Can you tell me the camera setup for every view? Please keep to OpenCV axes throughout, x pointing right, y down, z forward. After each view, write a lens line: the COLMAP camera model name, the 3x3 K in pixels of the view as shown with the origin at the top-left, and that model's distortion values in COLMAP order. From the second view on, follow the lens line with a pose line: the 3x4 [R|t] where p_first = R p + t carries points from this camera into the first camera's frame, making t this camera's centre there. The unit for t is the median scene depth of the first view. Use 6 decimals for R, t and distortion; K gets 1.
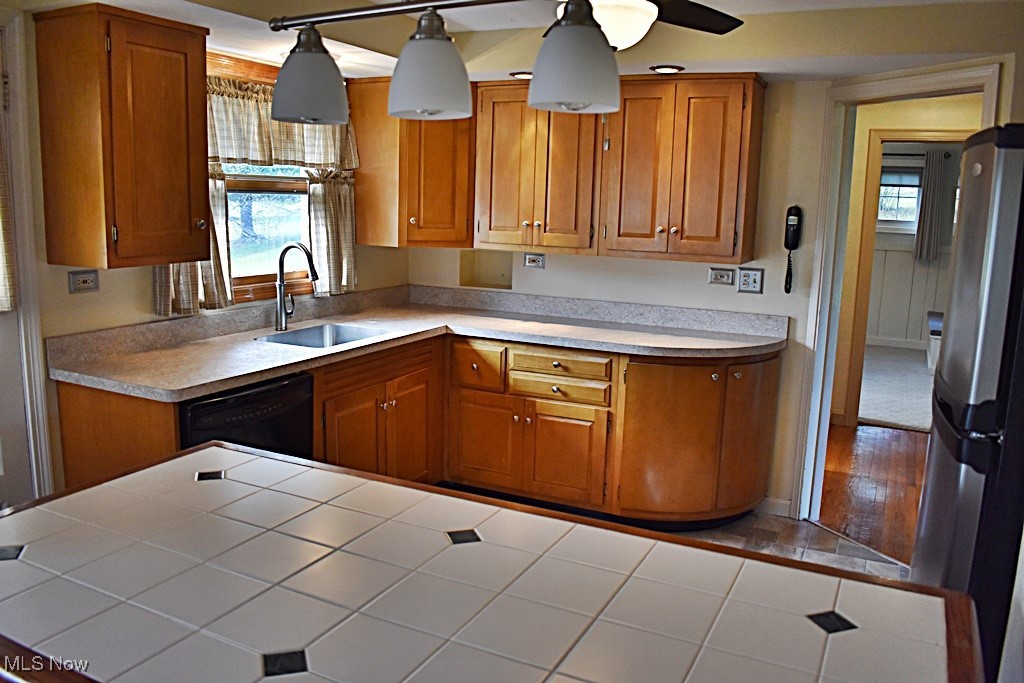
lens RADIAL K [[806.4, 0, 505.7], [0, 806.4, 350.1], [0, 0, 1]] dist [-0.093162, 0.012841]
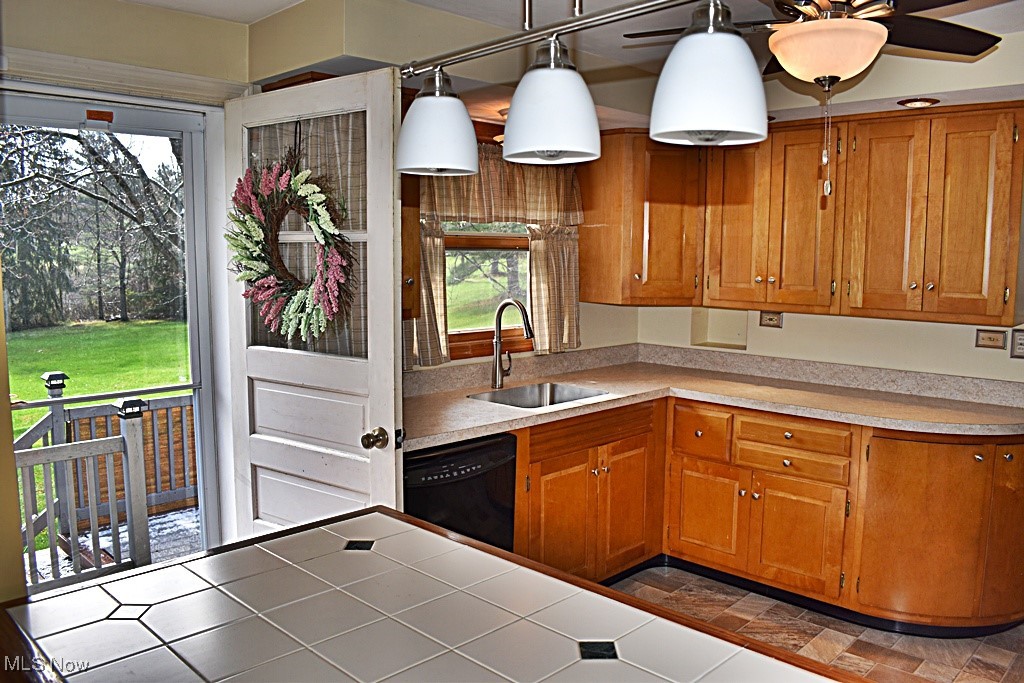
lens RADIAL K [[806.4, 0, 514.0], [0, 806.4, 351.8], [0, 0, 1]] dist [-0.093162, 0.012841]
pose [[0.951682, 0.017099, -0.306608, 0.043172], [-0.037217, 0.997511, -0.059888, -0.010465], [0.304821, 0.068405, 0.949950, 0.058734]]
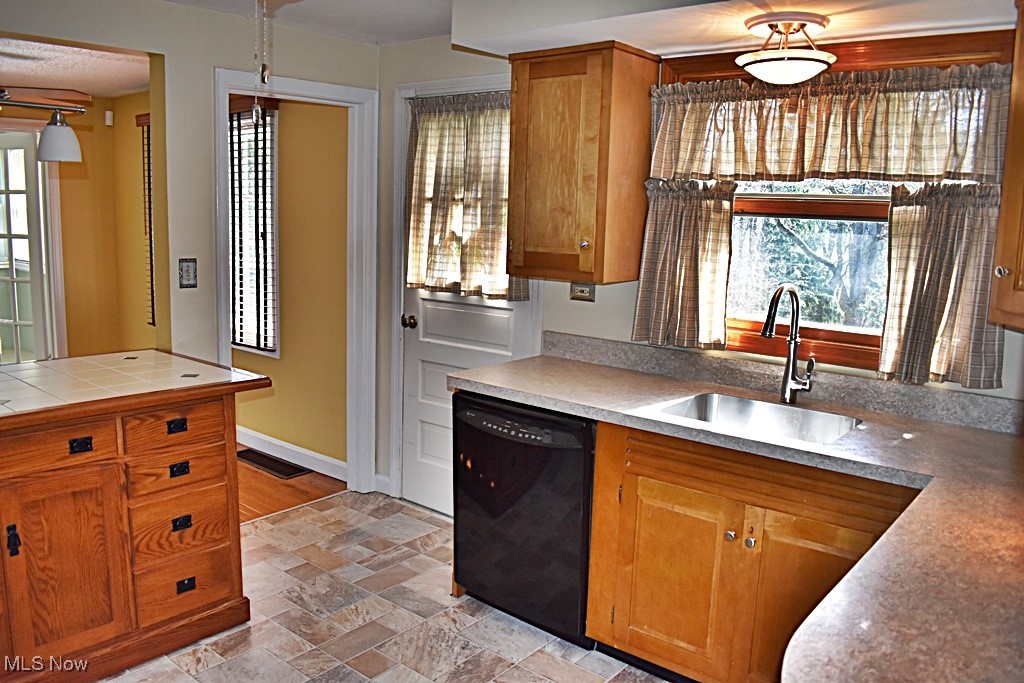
lens RADIAL K [[806.4, 0, 513.3], [0, 806.4, 355.4], [0, 0, 1]] dist [-0.093162, 0.012841]
pose [[-0.220583, 0.137884, -0.965573, 0.476769], [-0.212230, 0.959453, 0.185493, -0.147959], [0.951999, 0.245840, -0.182376, 0.873907]]
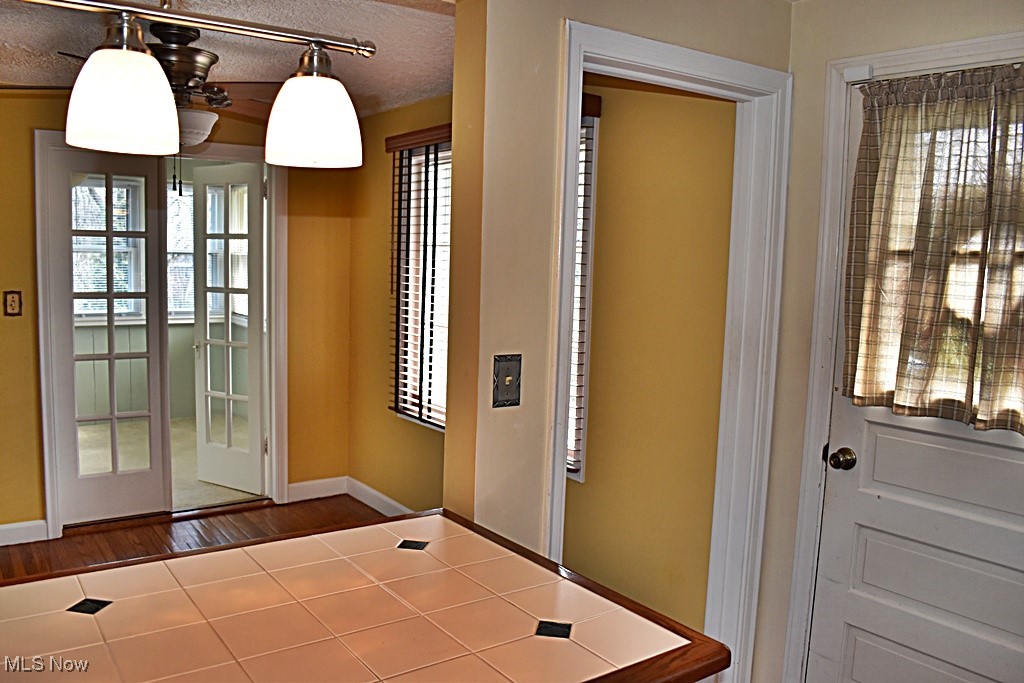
lens RADIAL K [[806.4, 0, 511.5], [0, 806.4, 348.5], [0, 0, 1]] dist [-0.093162, 0.012841]
pose [[-0.444772, 0.067905, -0.893066, 0.132377], [-0.199725, 0.964494, 0.172805, -0.101556], [0.873091, 0.255226, -0.415417, 0.545877]]
